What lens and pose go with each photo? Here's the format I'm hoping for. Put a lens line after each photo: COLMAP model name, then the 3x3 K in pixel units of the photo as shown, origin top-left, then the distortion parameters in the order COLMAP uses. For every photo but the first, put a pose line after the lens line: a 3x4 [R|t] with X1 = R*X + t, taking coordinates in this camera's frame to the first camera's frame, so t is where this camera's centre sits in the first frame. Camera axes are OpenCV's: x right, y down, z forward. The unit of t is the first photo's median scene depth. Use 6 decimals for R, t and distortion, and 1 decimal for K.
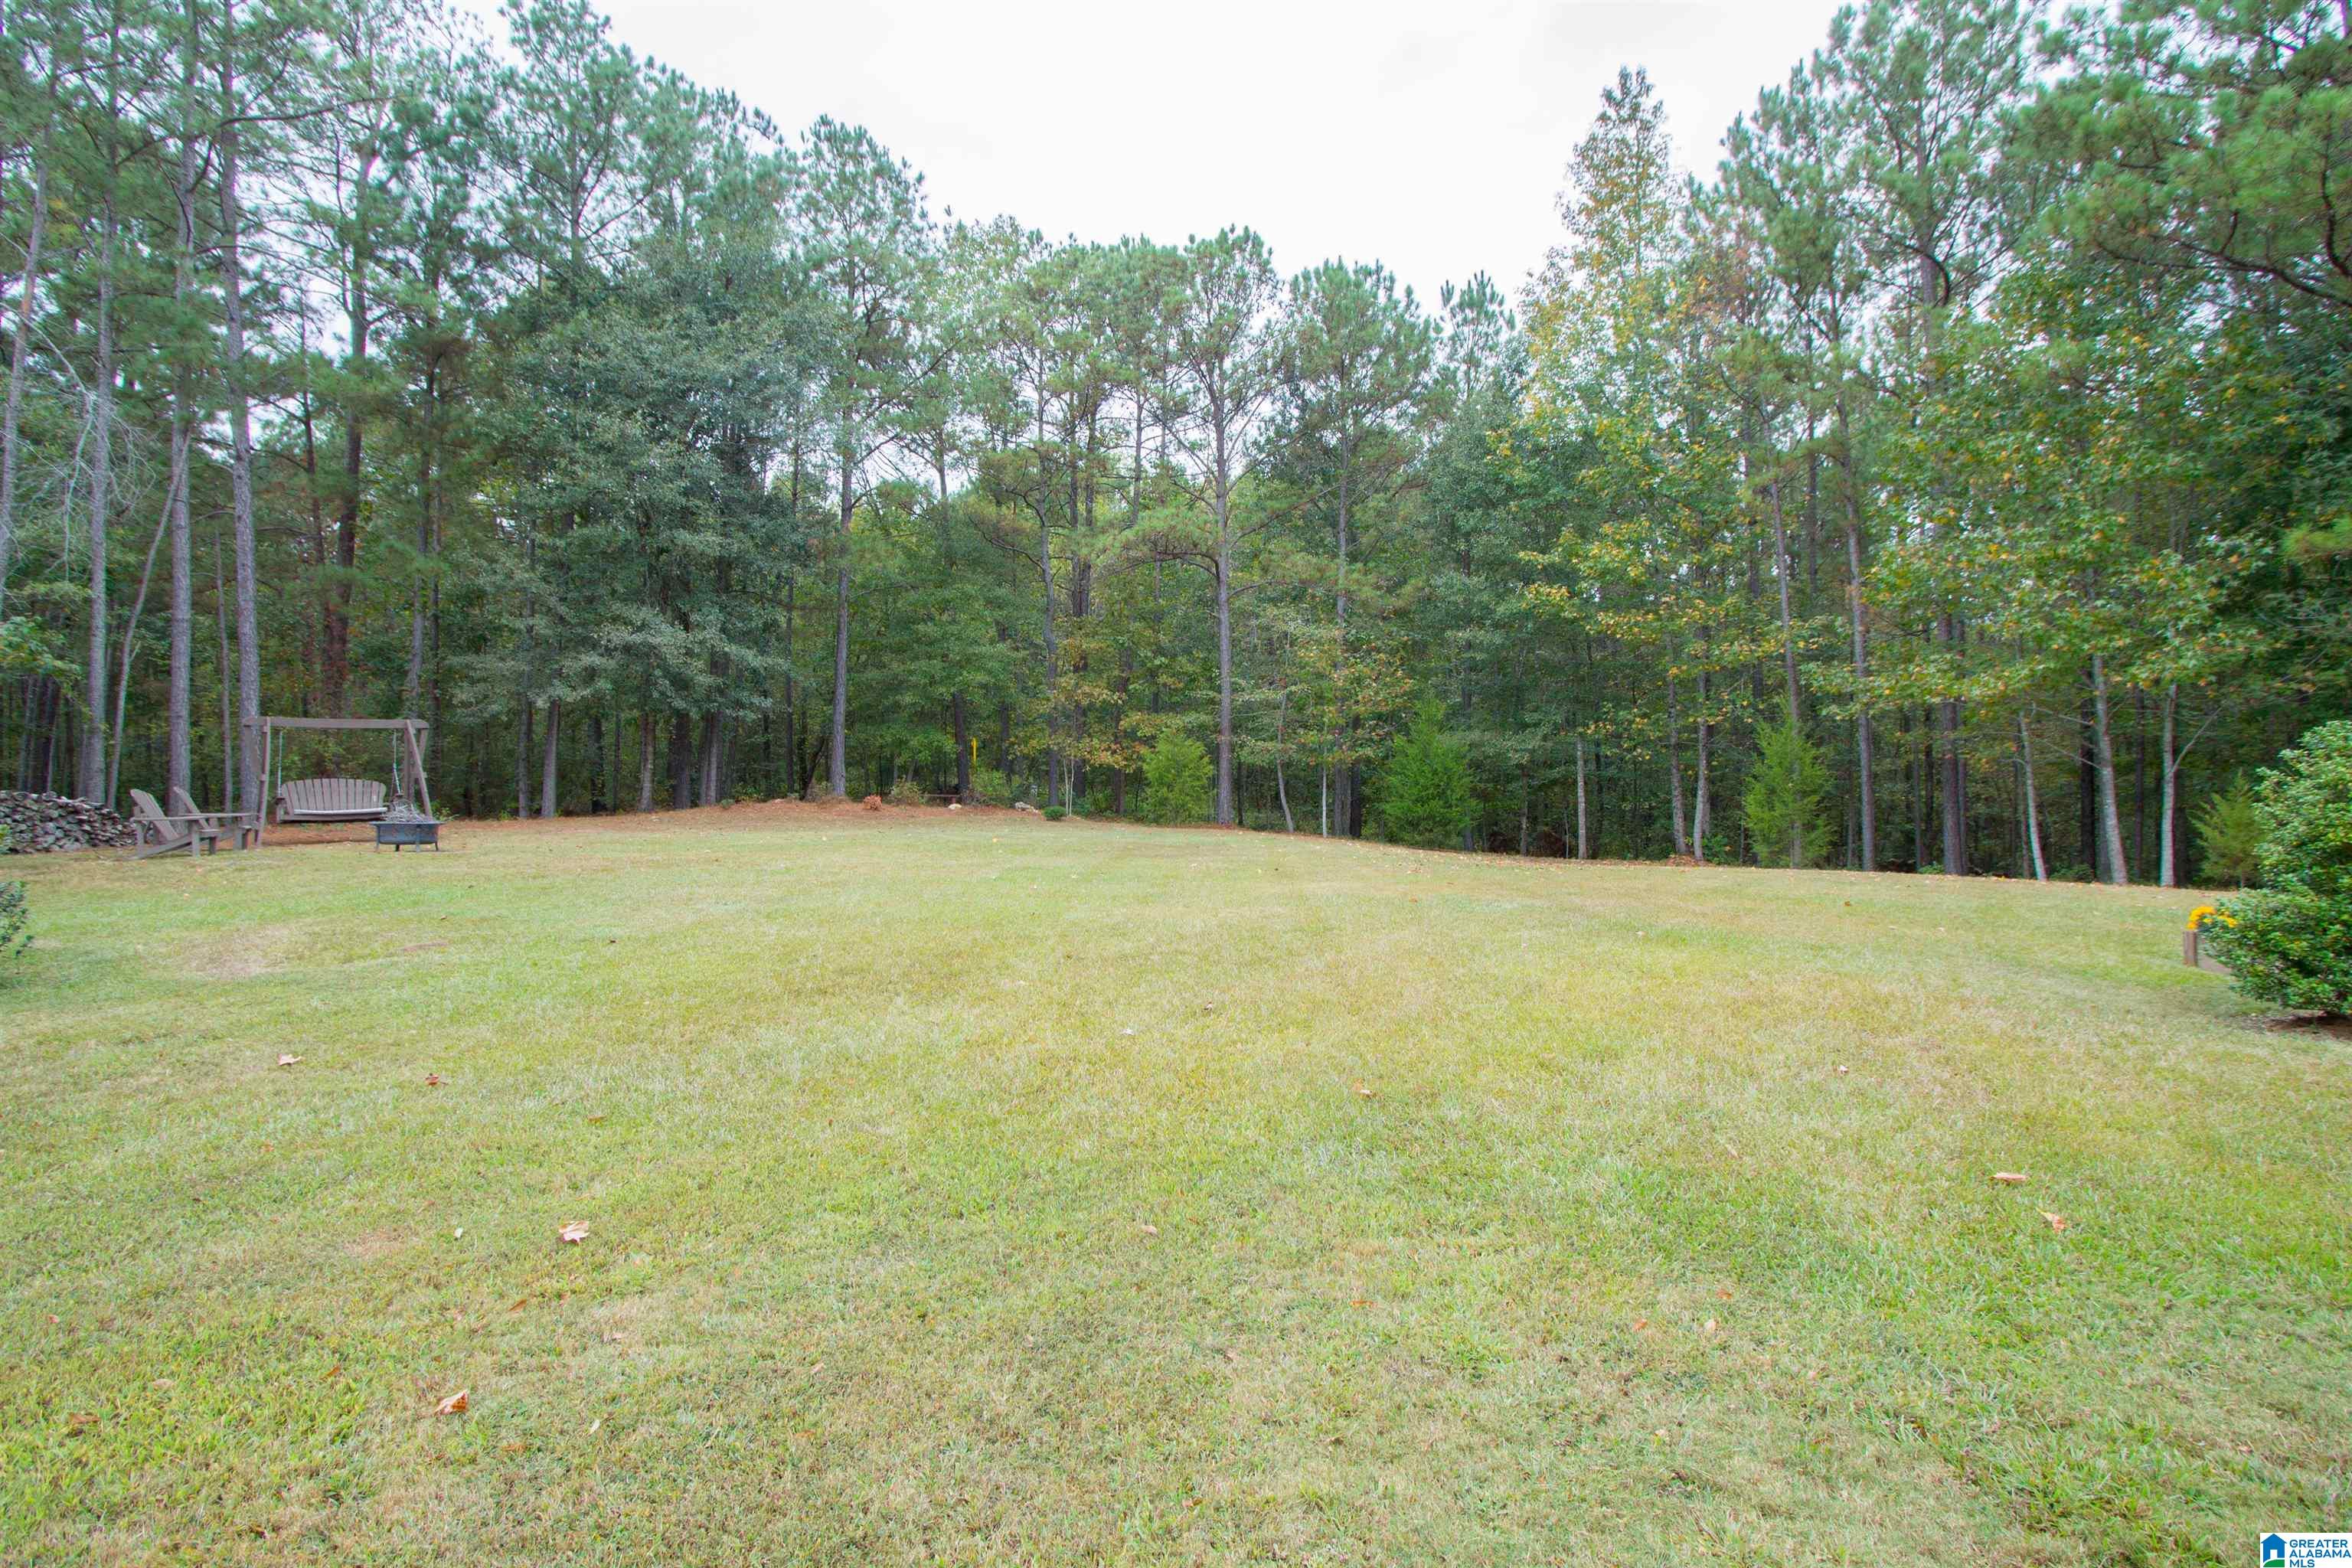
lens RADIAL K [[1114.8, 0, 1171.4], [0, 1114.8, 770.6], [0, 0, 1]] dist [-0.016421, 0.001978]
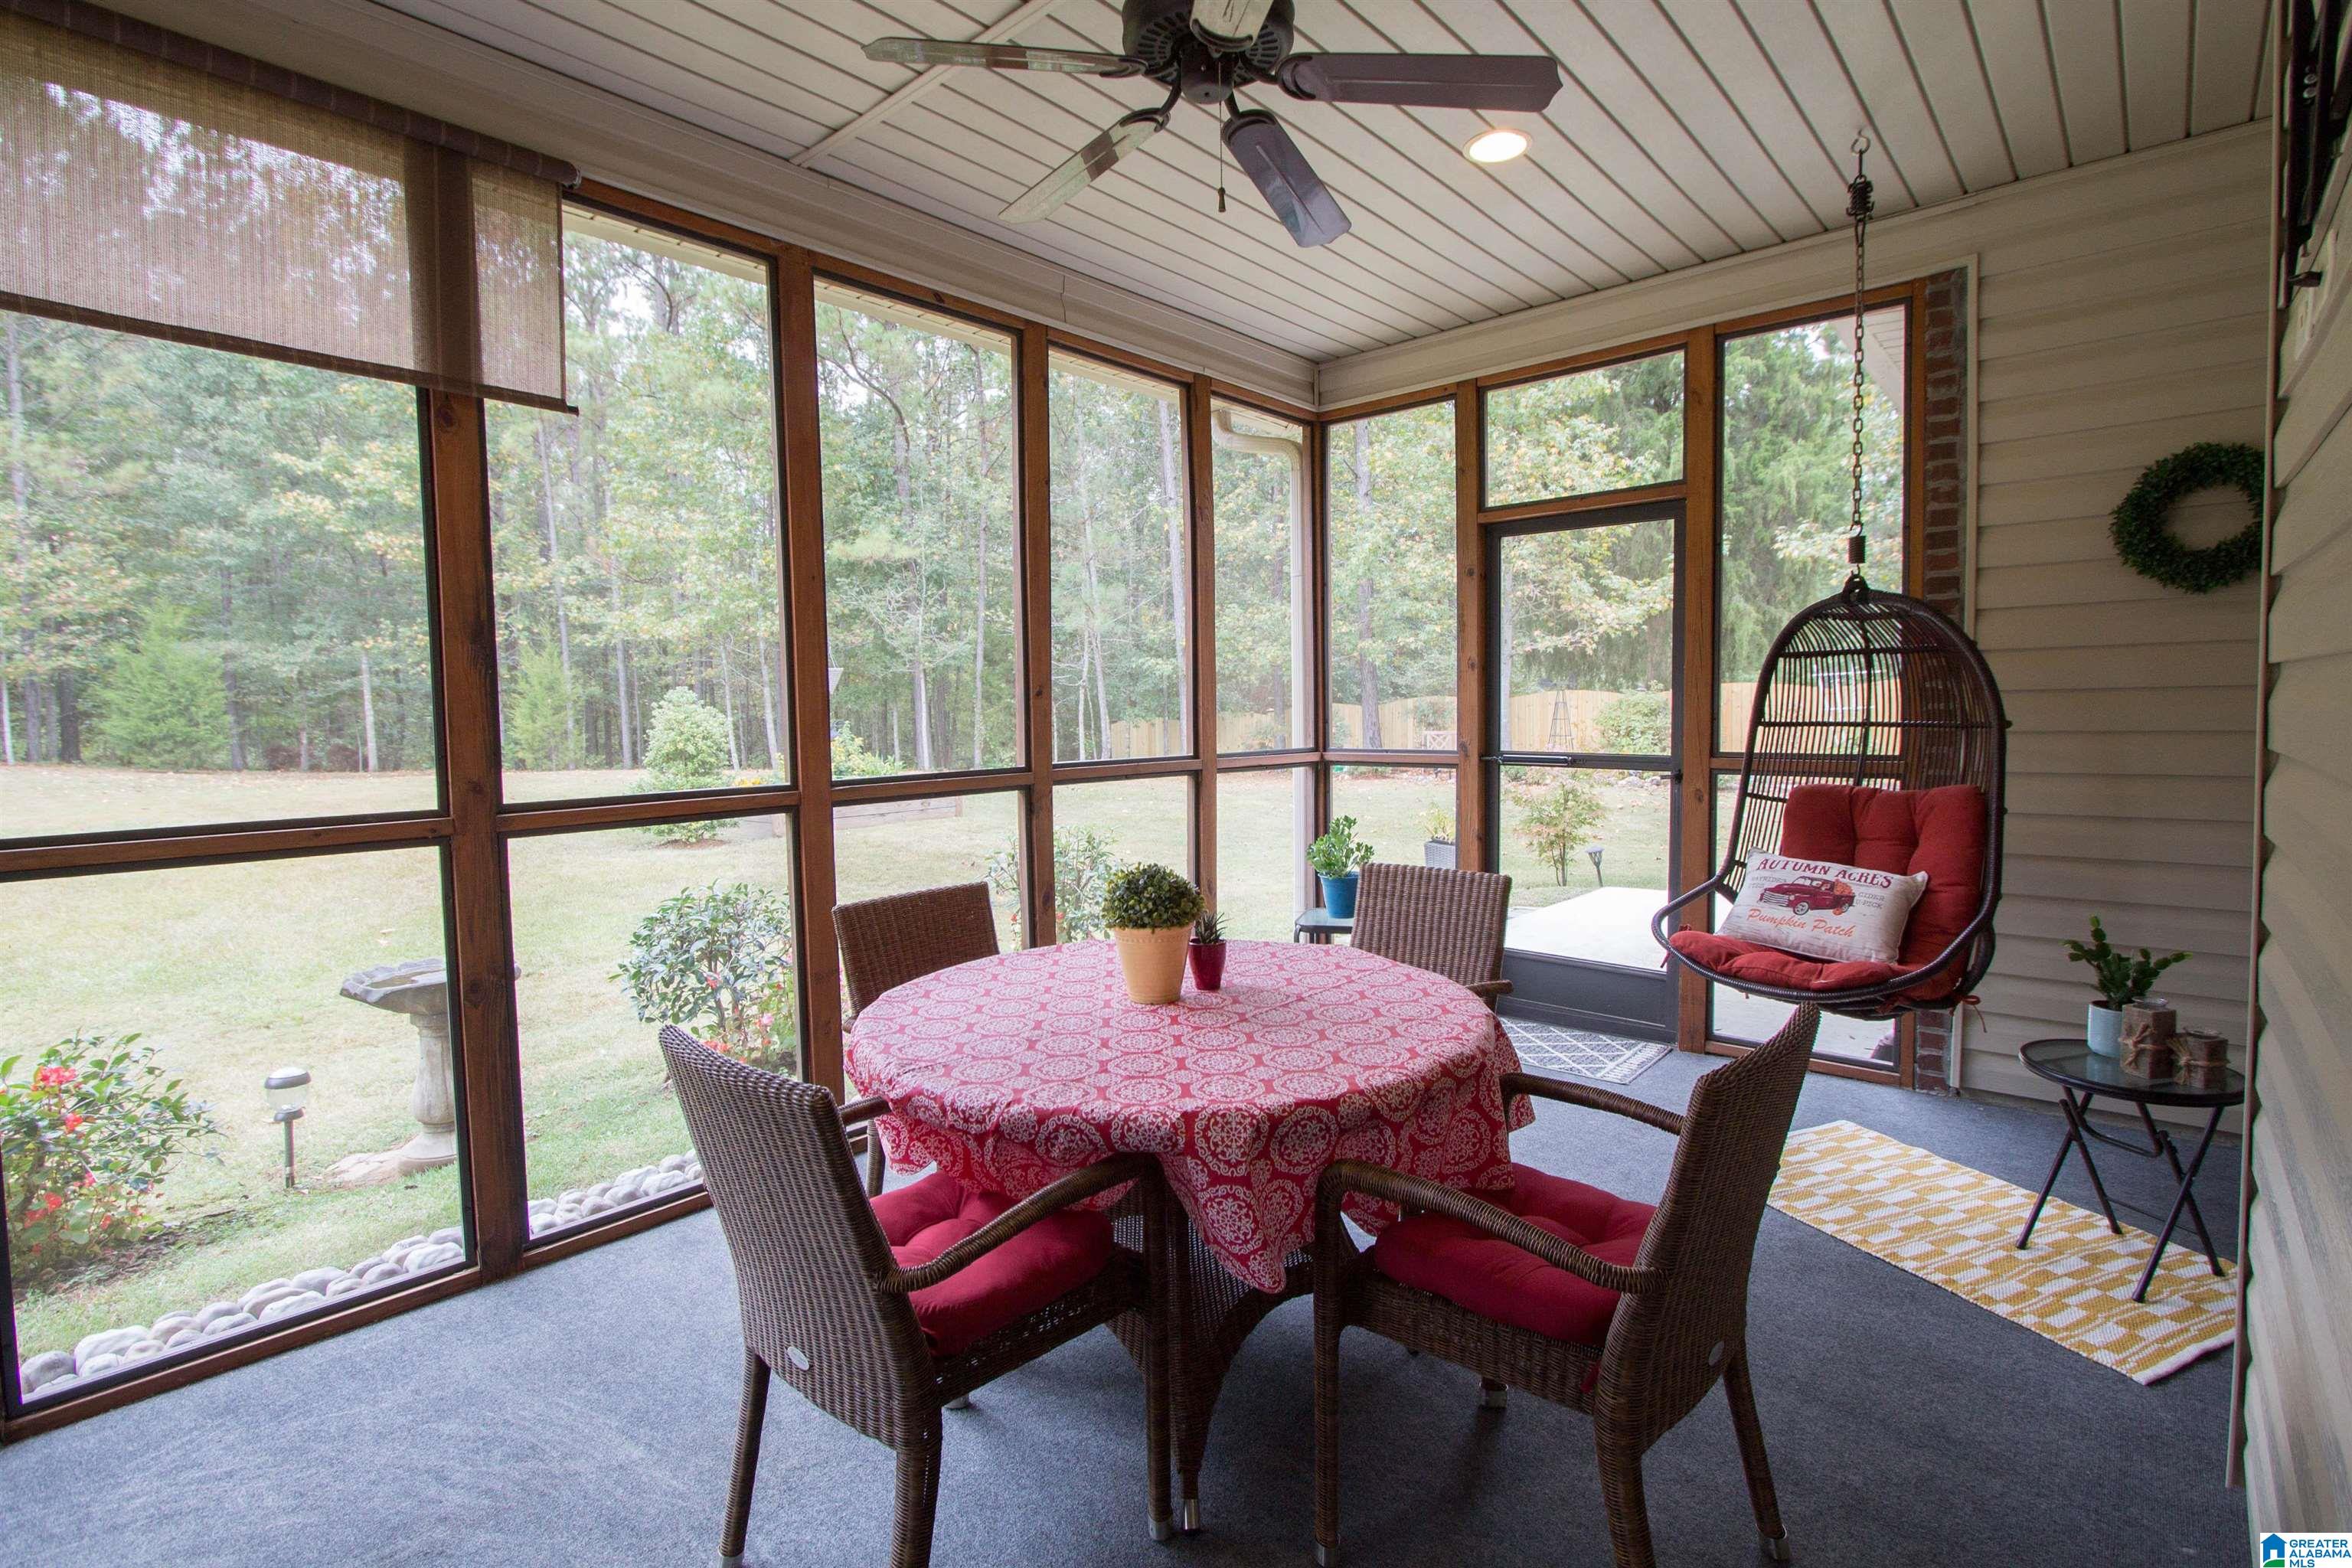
lens RADIAL K [[1114.8, 0, 1171.4], [0, 1114.8, 770.6], [0, 0, 1]] dist [-0.016421, 0.001978]
pose [[0.590624, -0.059982, 0.804714, -0.007480], [-0.009820, 0.996625, 0.081494, -0.011308], [-0.806887, -0.056035, 0.588042, -0.177501]]
